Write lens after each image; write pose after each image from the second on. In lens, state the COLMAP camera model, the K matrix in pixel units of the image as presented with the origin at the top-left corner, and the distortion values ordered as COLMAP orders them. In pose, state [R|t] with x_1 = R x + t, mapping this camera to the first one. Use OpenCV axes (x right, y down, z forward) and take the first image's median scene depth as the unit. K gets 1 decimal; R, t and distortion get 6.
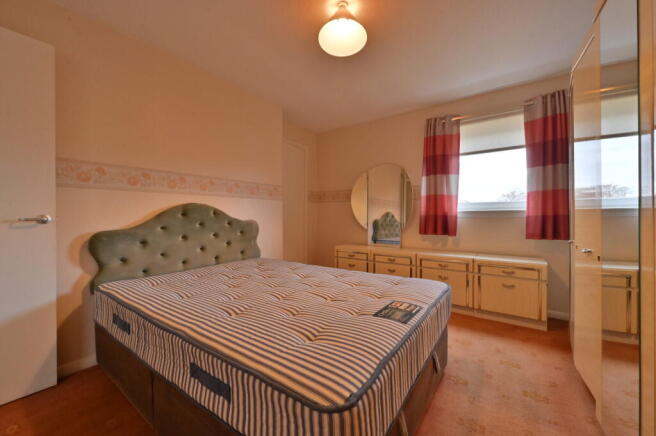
lens RADIAL K [[259.7, 0, 330.2], [0, 259.7, 217.1], [0, 0, 1]] dist [0.009185, 0.000060]
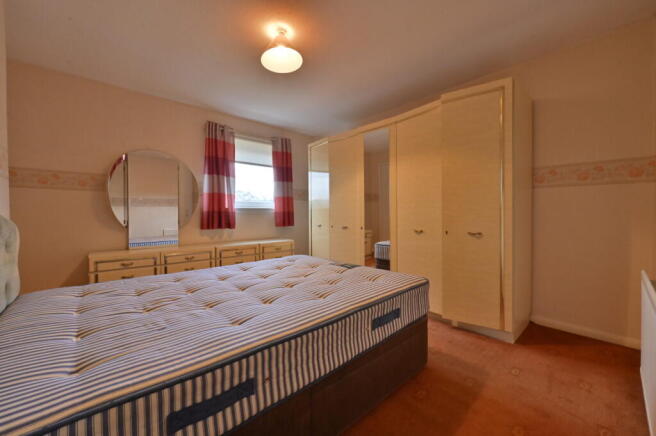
lens RADIAL K [[259.7, 0, 330.2], [0, 259.7, 217.1], [0, 0, 1]] dist [0.009185, 0.000060]
pose [[0.218859, -0.026743, 0.975390, -0.596798], [-0.011607, 0.999482, 0.030008, -0.021887], [-0.975688, -0.017889, 0.218435, 0.290463]]
